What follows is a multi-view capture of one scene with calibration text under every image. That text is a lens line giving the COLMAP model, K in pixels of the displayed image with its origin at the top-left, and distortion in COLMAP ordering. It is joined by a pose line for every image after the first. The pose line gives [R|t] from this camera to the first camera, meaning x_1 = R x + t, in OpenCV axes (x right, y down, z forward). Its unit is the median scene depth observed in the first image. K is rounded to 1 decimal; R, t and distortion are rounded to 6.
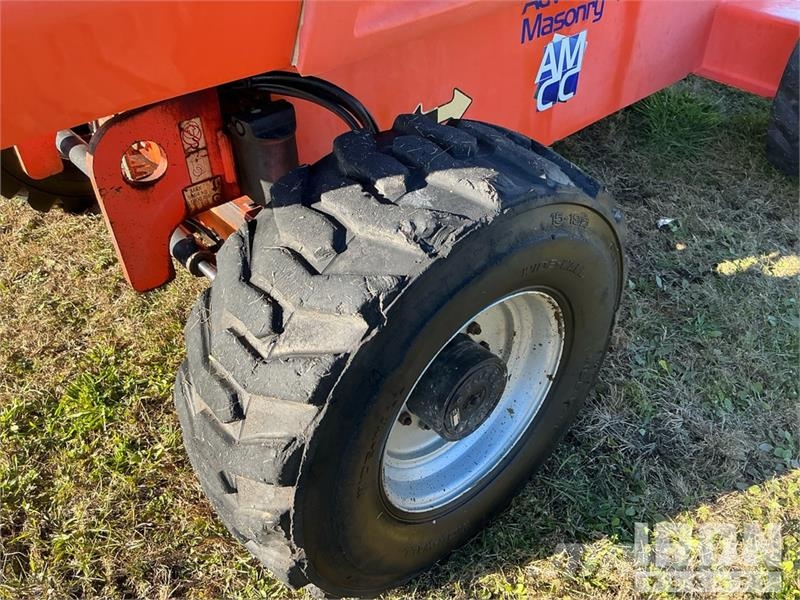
lens RADIAL K [[668.7, 0, 400.0], [0, 668.7, 300.0], [0, 0, 1]] dist [0.113520, -0.242913]
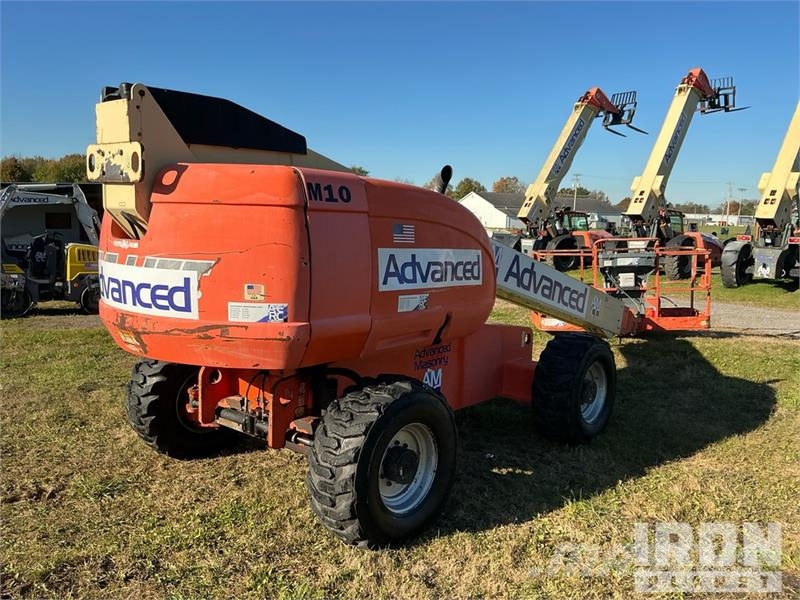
lens RADIAL K [[668.7, 0, 400.0], [0, 668.7, 300.0], [0, 0, 1]] dist [0.113520, -0.242913]
pose [[0.989596, 0.023474, 0.141947, -0.321427], [0.057776, 0.838720, -0.541489, 1.038441], [-0.131765, 0.544056, 0.828638, -1.648853]]
